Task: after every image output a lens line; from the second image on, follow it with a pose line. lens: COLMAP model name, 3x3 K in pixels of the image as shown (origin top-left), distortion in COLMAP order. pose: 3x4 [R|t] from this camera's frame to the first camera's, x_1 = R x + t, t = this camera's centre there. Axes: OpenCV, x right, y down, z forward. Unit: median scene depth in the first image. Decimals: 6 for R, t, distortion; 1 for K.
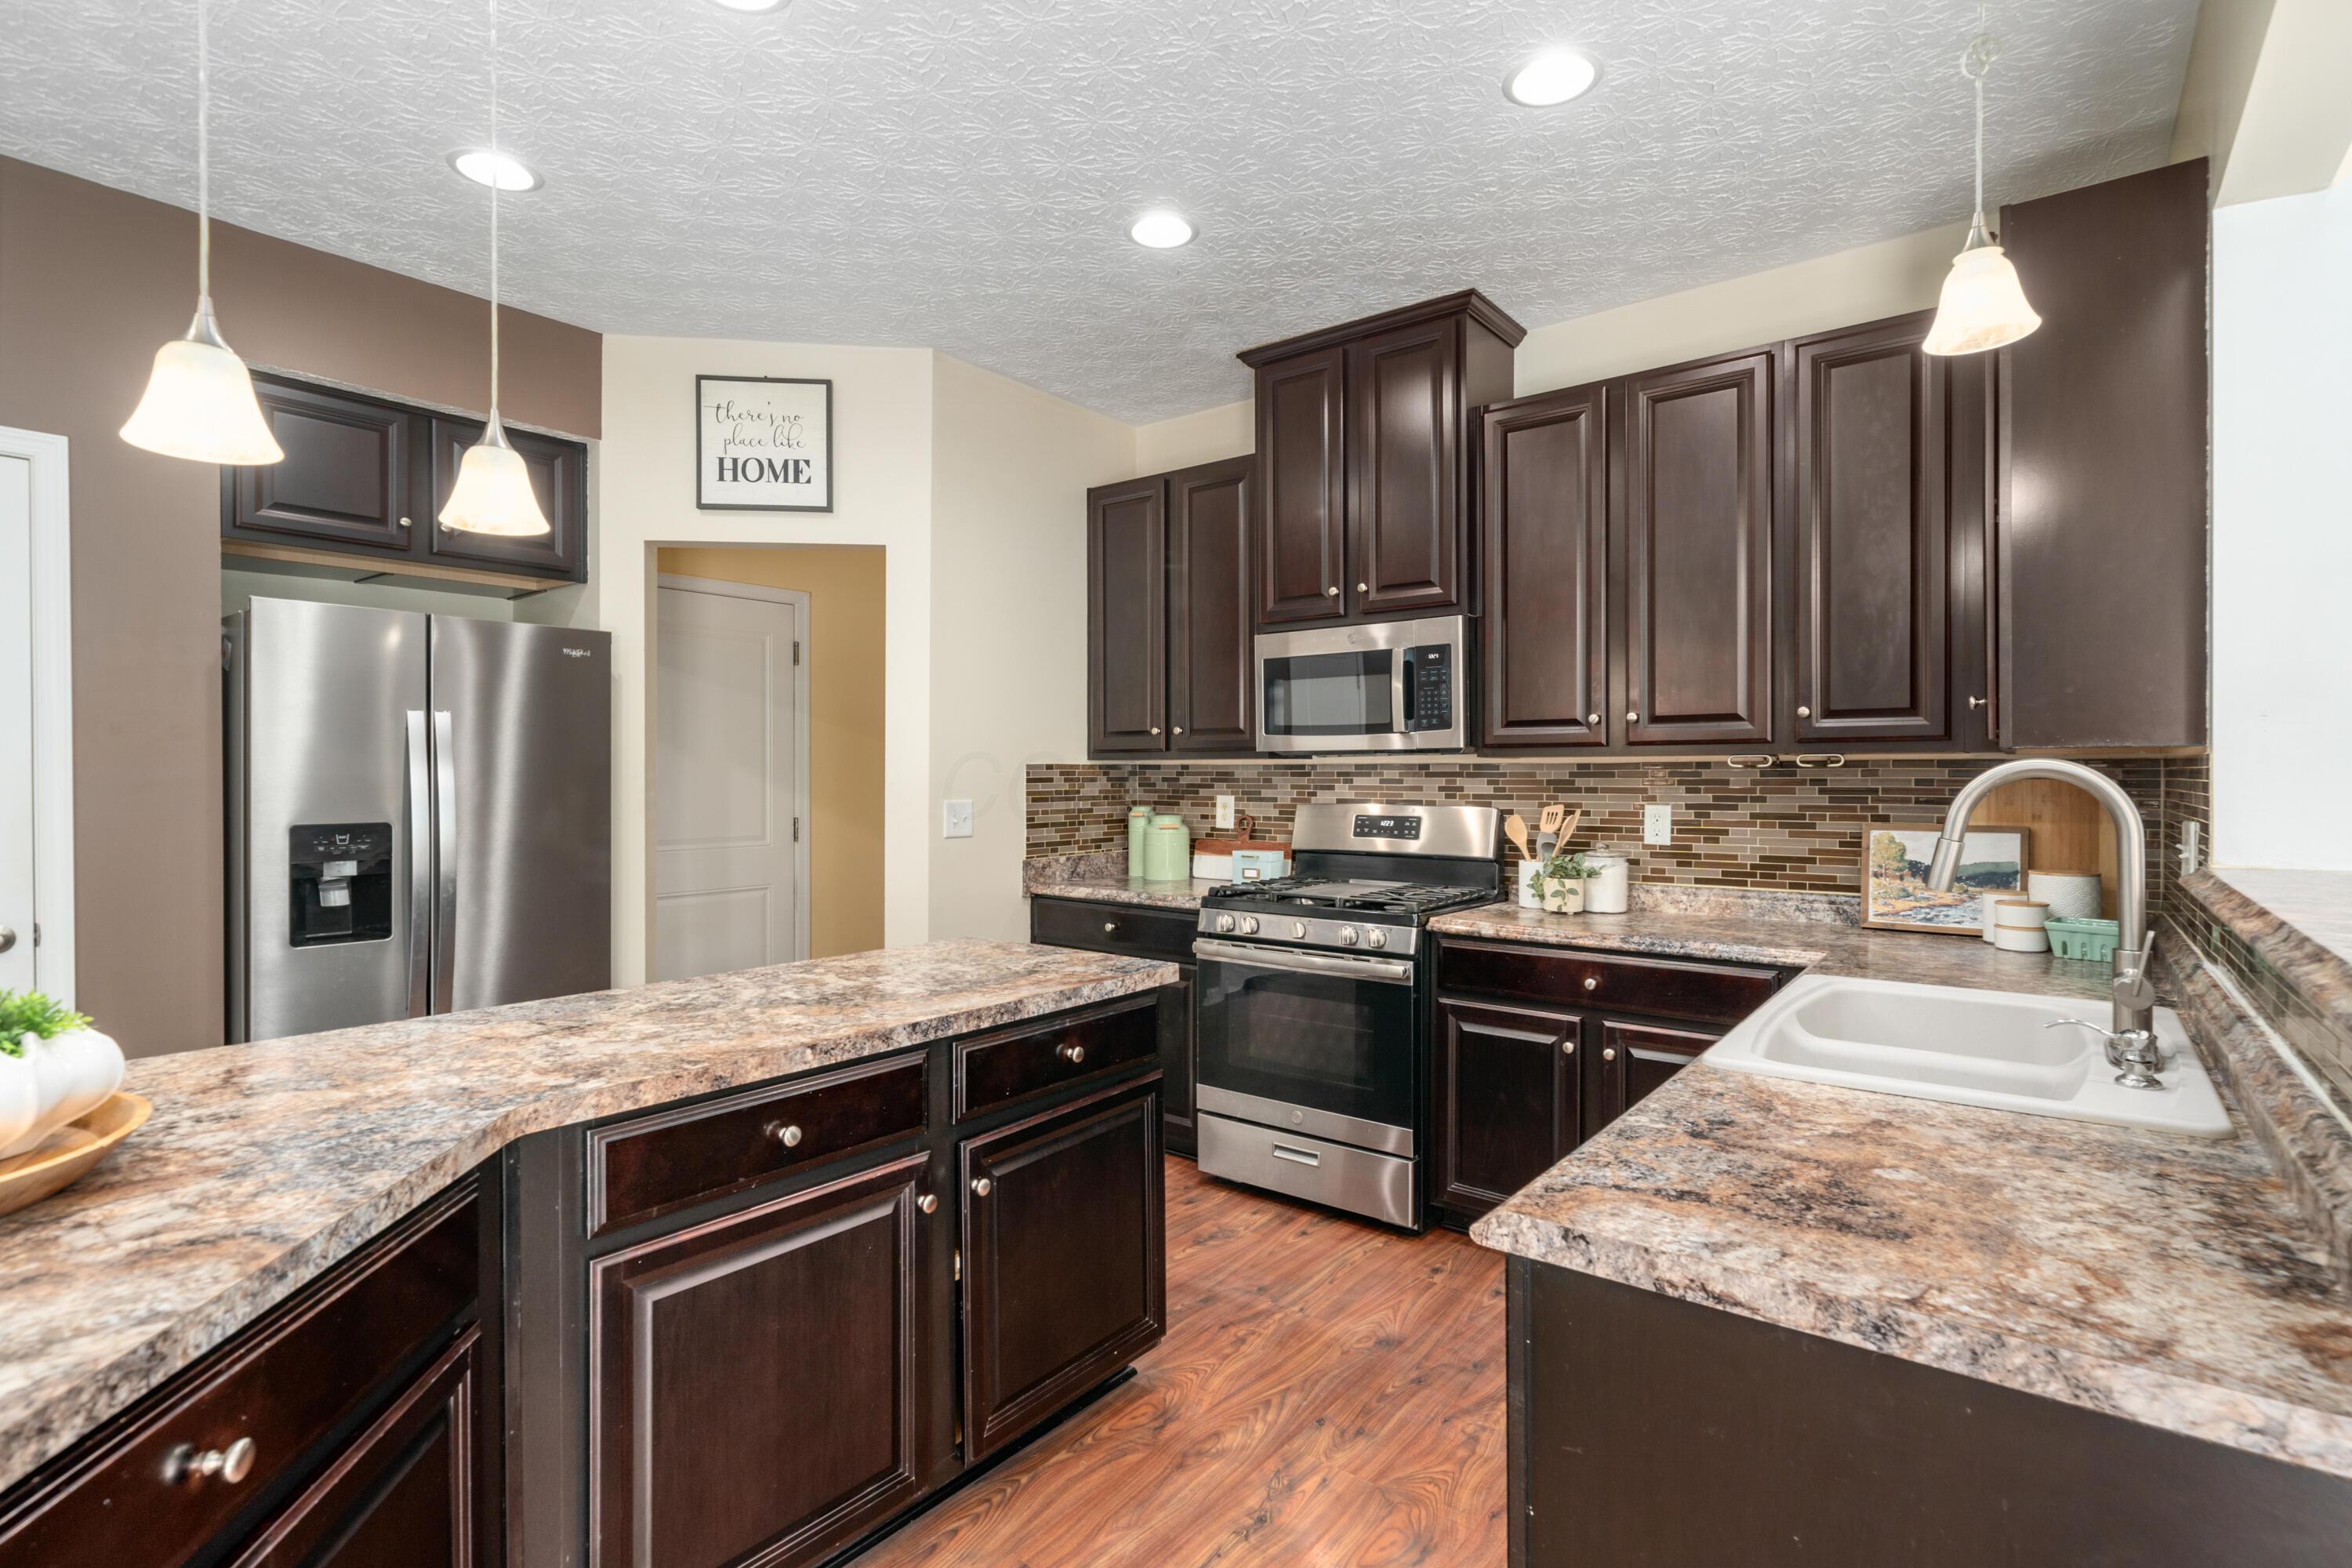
lens RADIAL K [[1111.3, 0, 1175.6], [0, 1111.3, 779.5], [0, 0, 1]] dist [-0.000348, 0.000006]
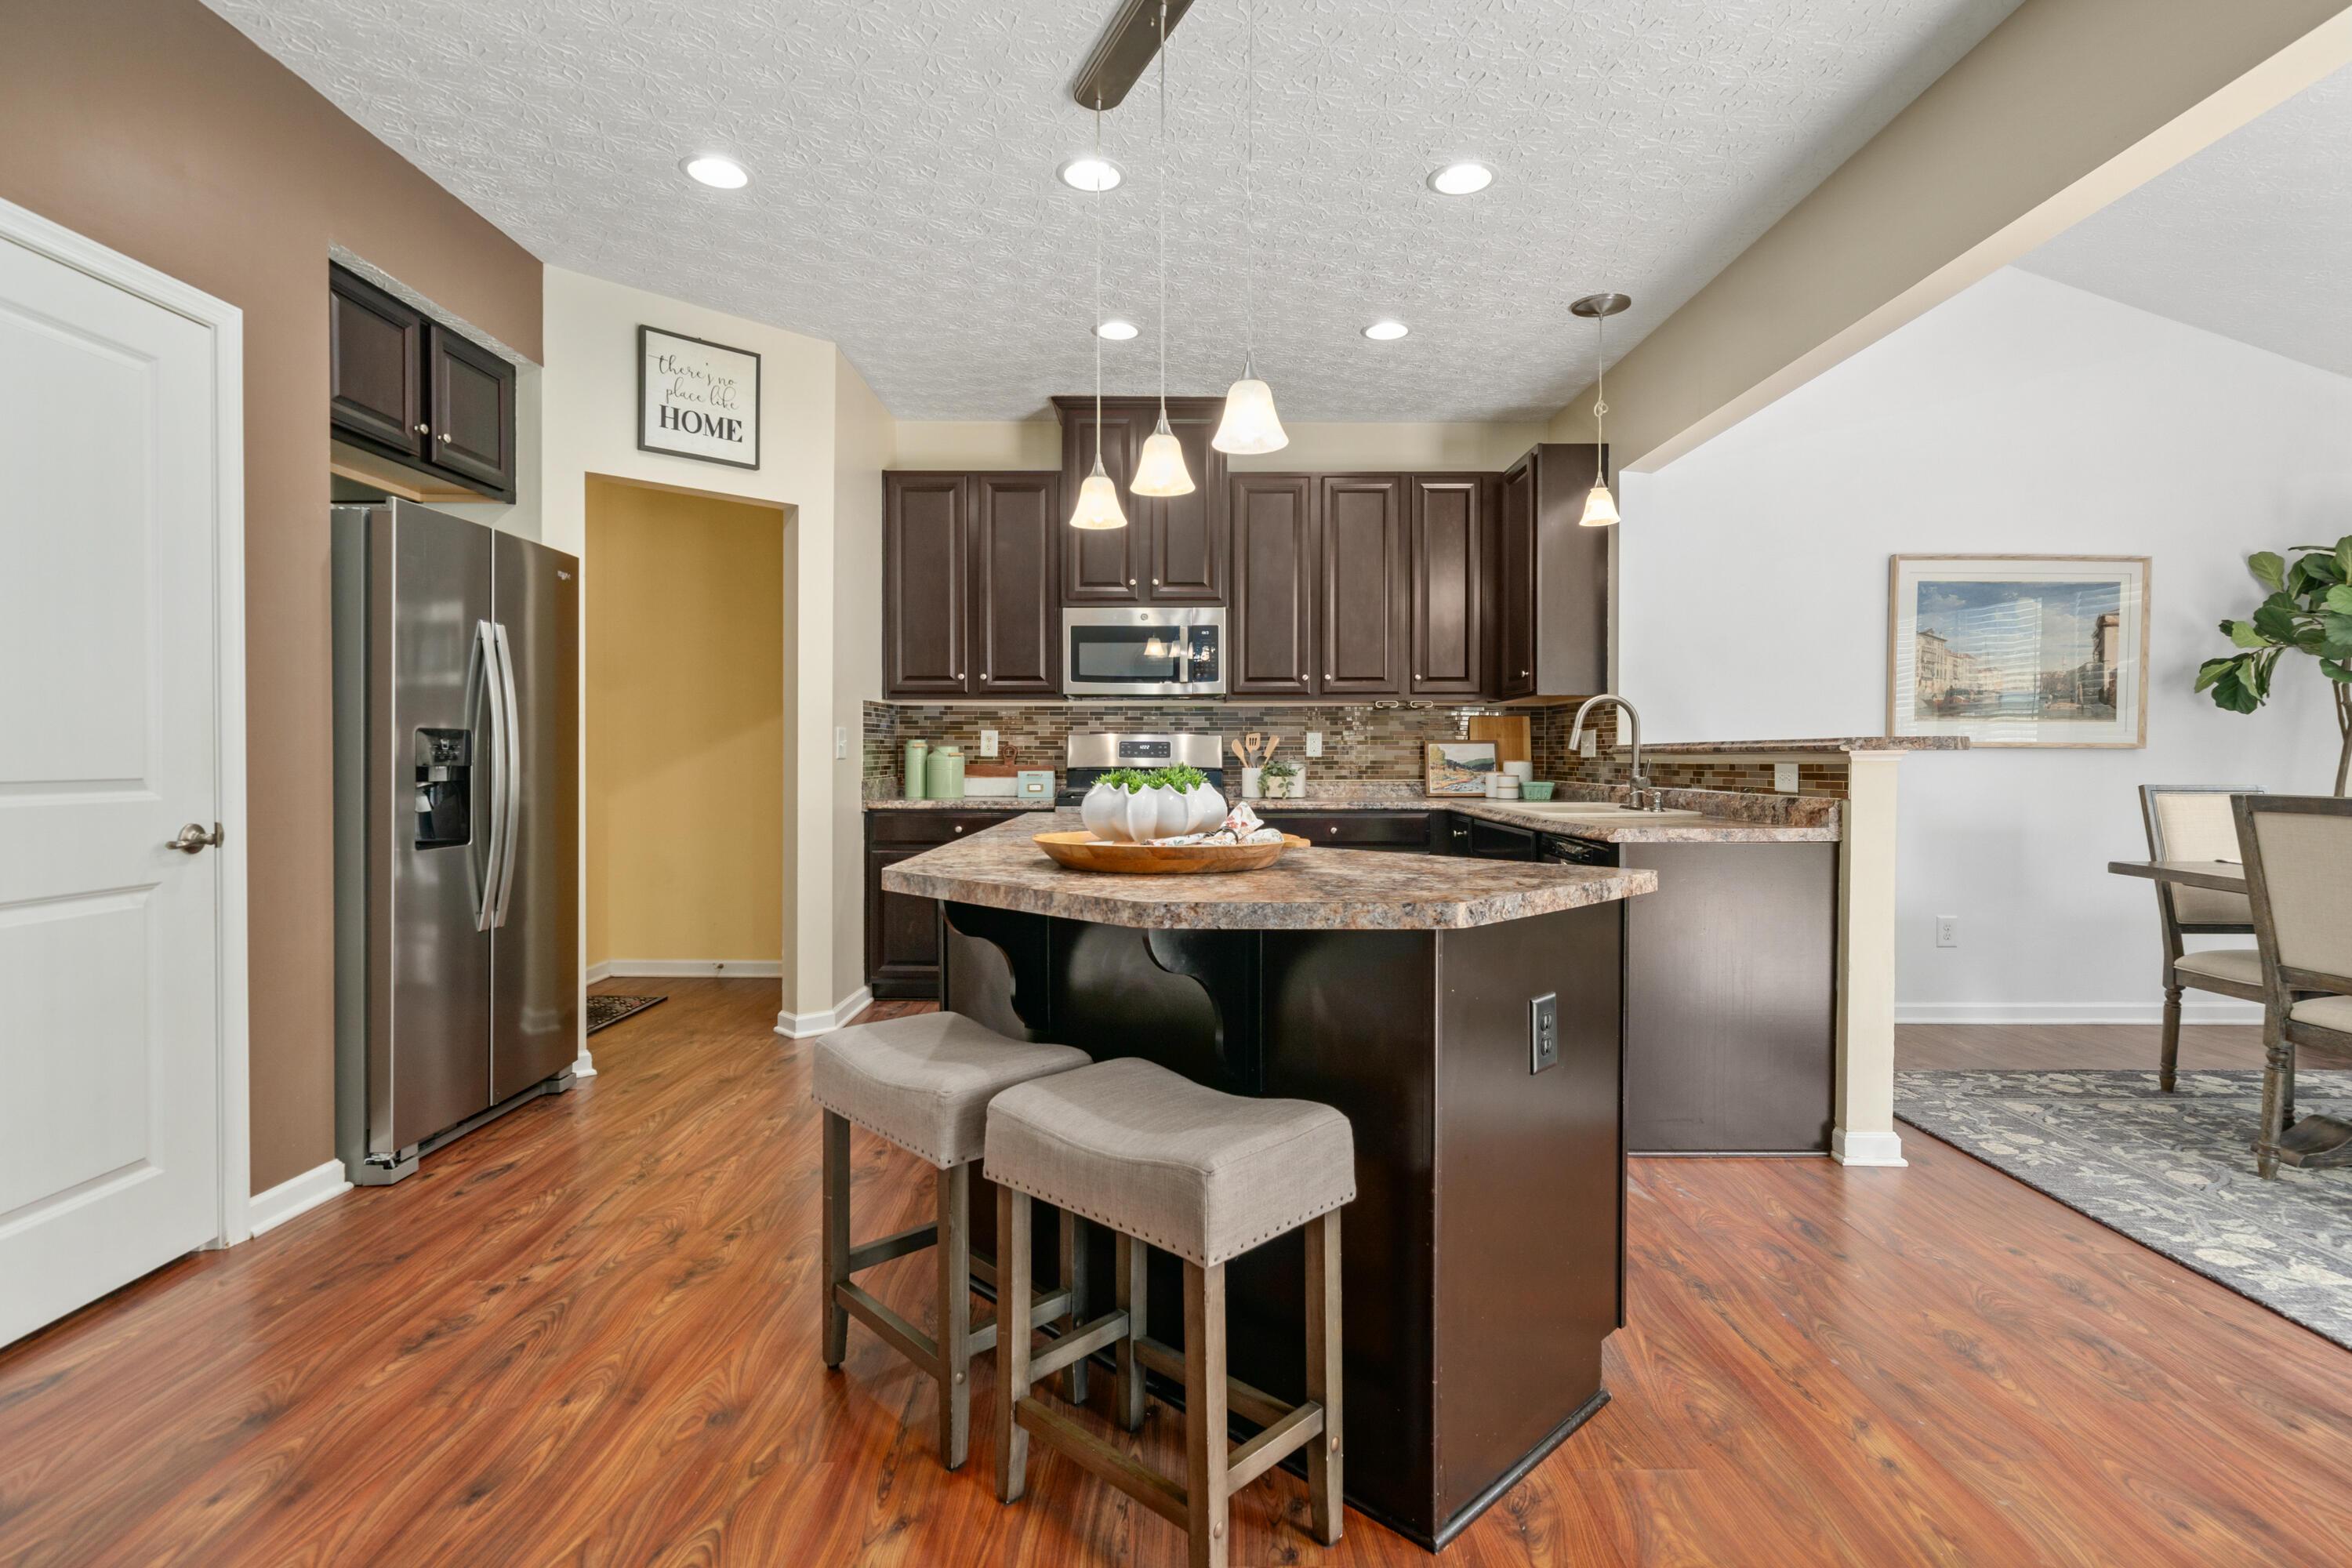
lens RADIAL K [[1155.7, 0, 1169.0], [0, 1155.7, 768.4], [0, 0, 1]] dist [-0.000609, -0.000032]
pose [[0.787745, -0.006678, 0.615965, -0.784540], [0.001896, 0.999963, 0.008417, 0.060829], [-0.615998, -0.005463, 0.787729, -0.212362]]
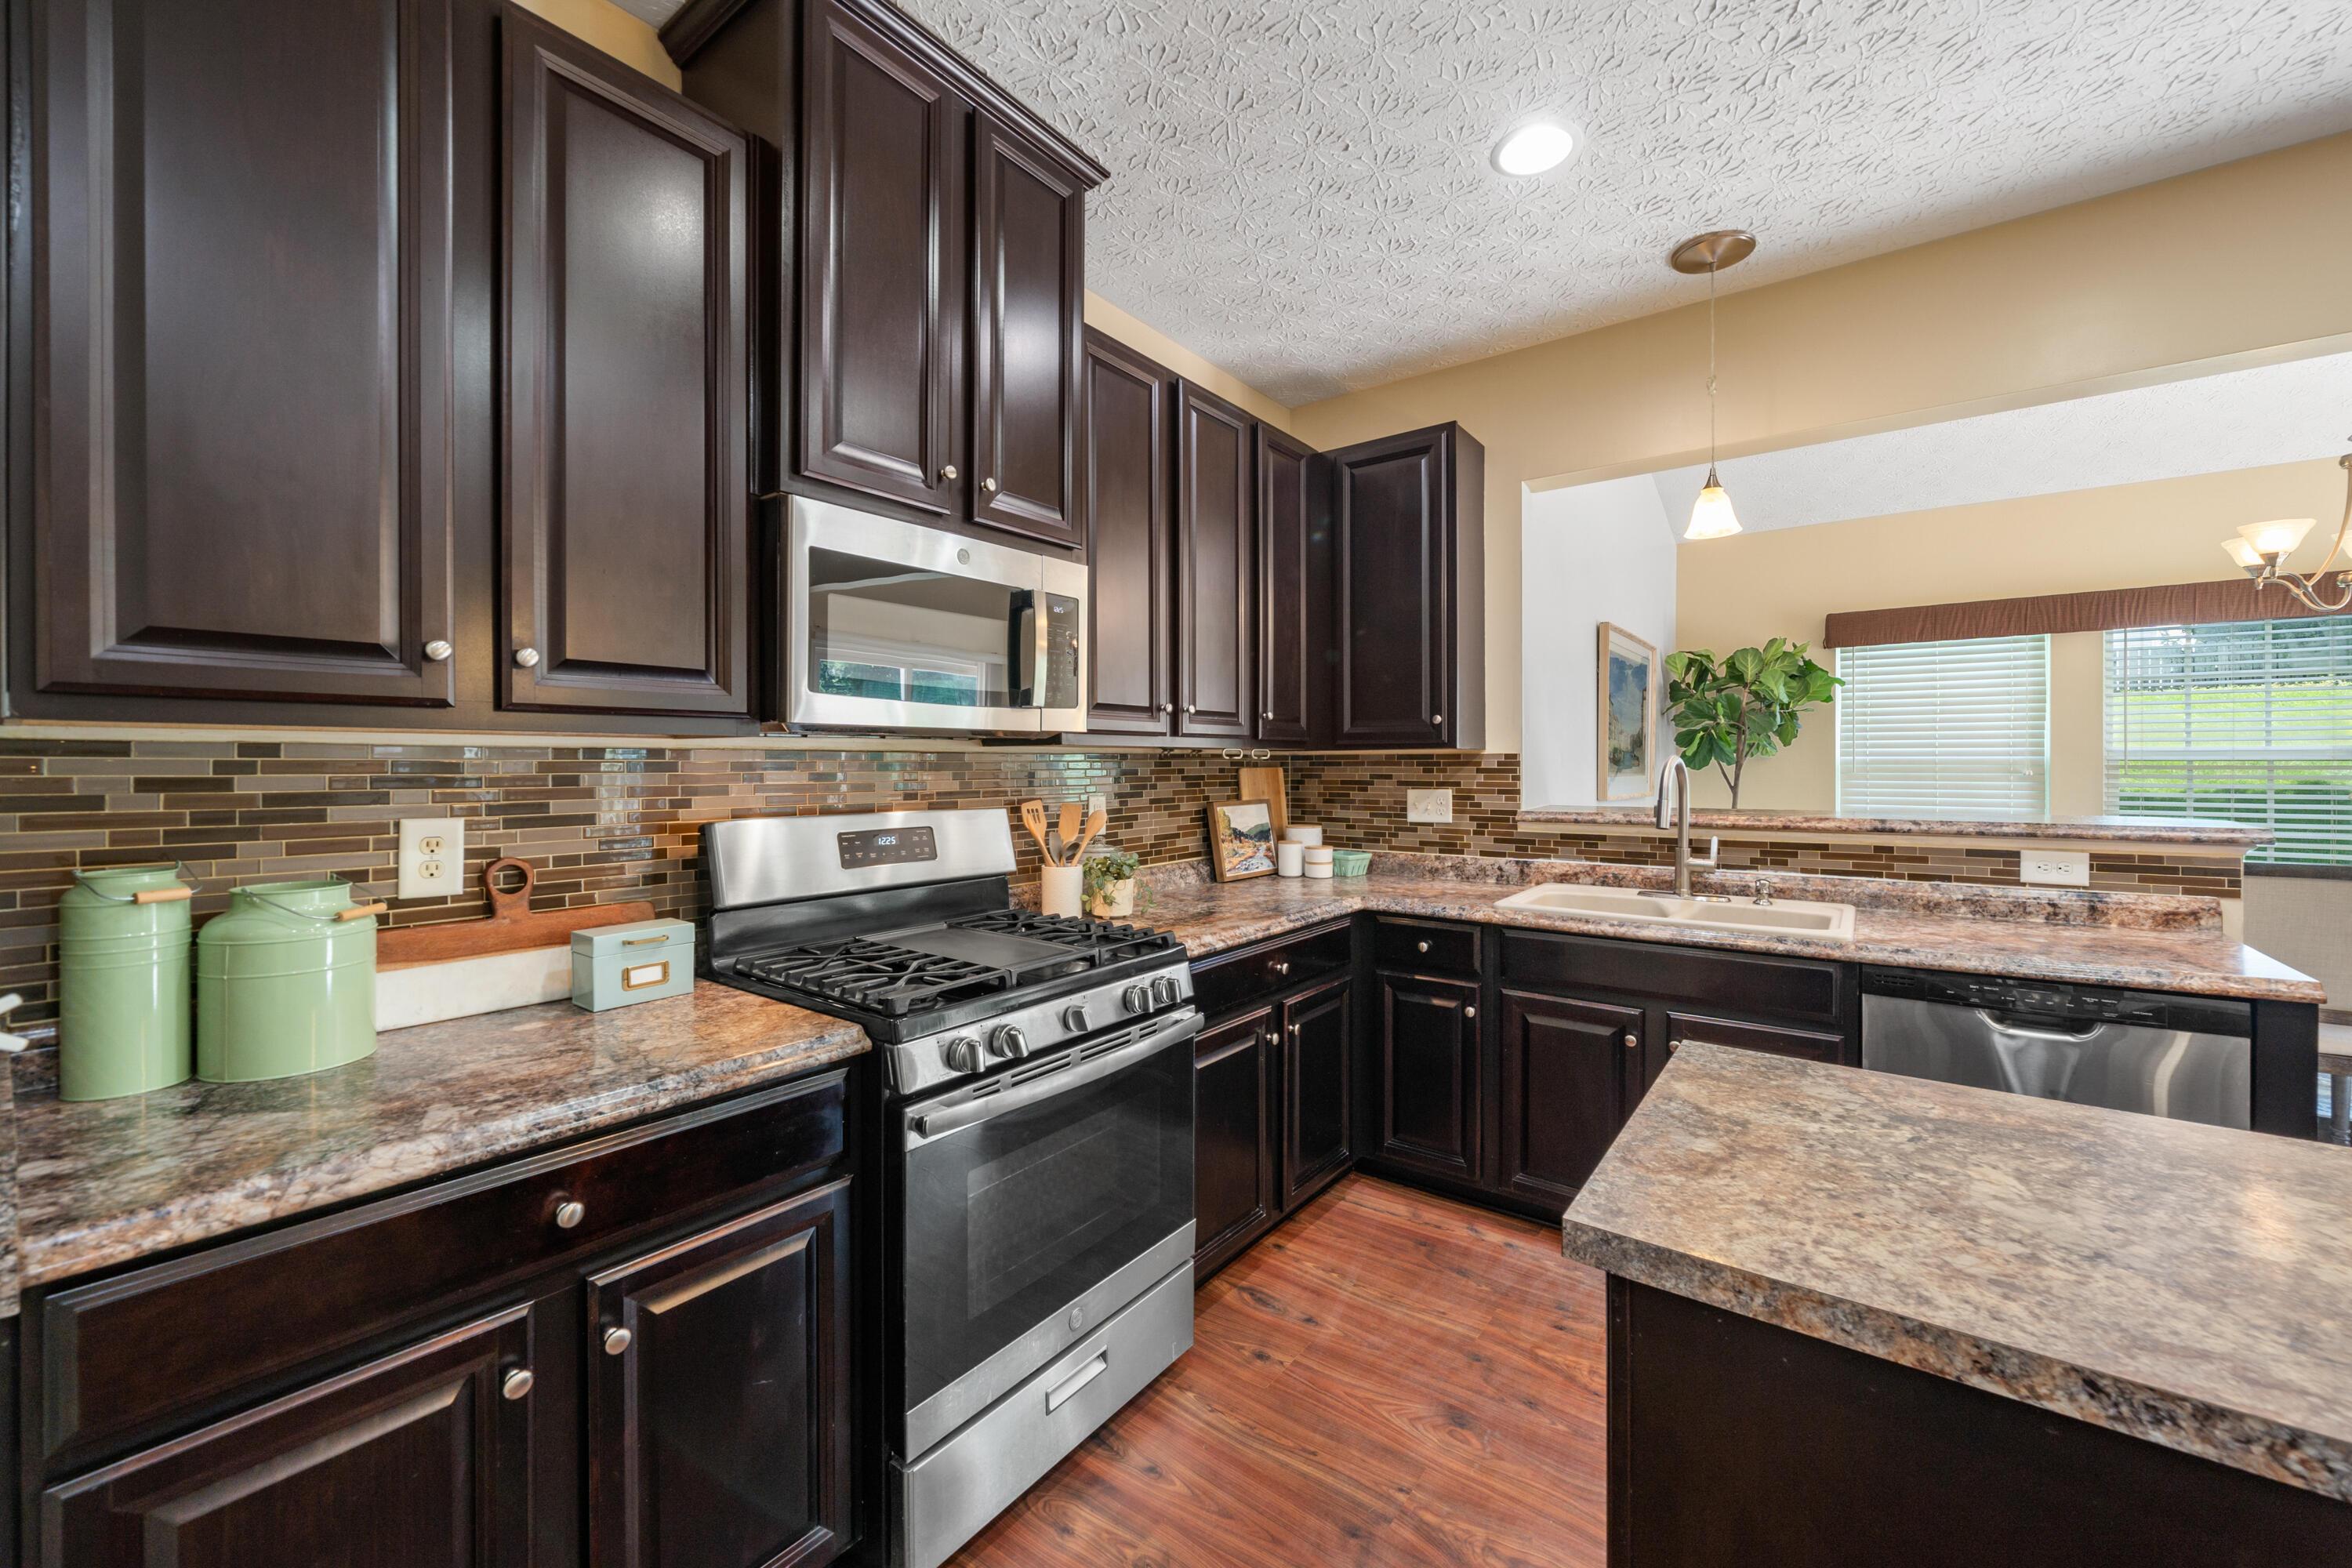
lens RADIAL K [[913.5, 0, 1179.5], [0, 913.5, 764.8], [0, 0, 1]] dist [-0.001322, -0.000192]
pose [[-0.023418, -0.000989, 0.999725, -0.396868], [0.007655, 0.999970, 0.001169, -0.005430], [-0.999696, 0.007680, -0.023409, 0.940639]]
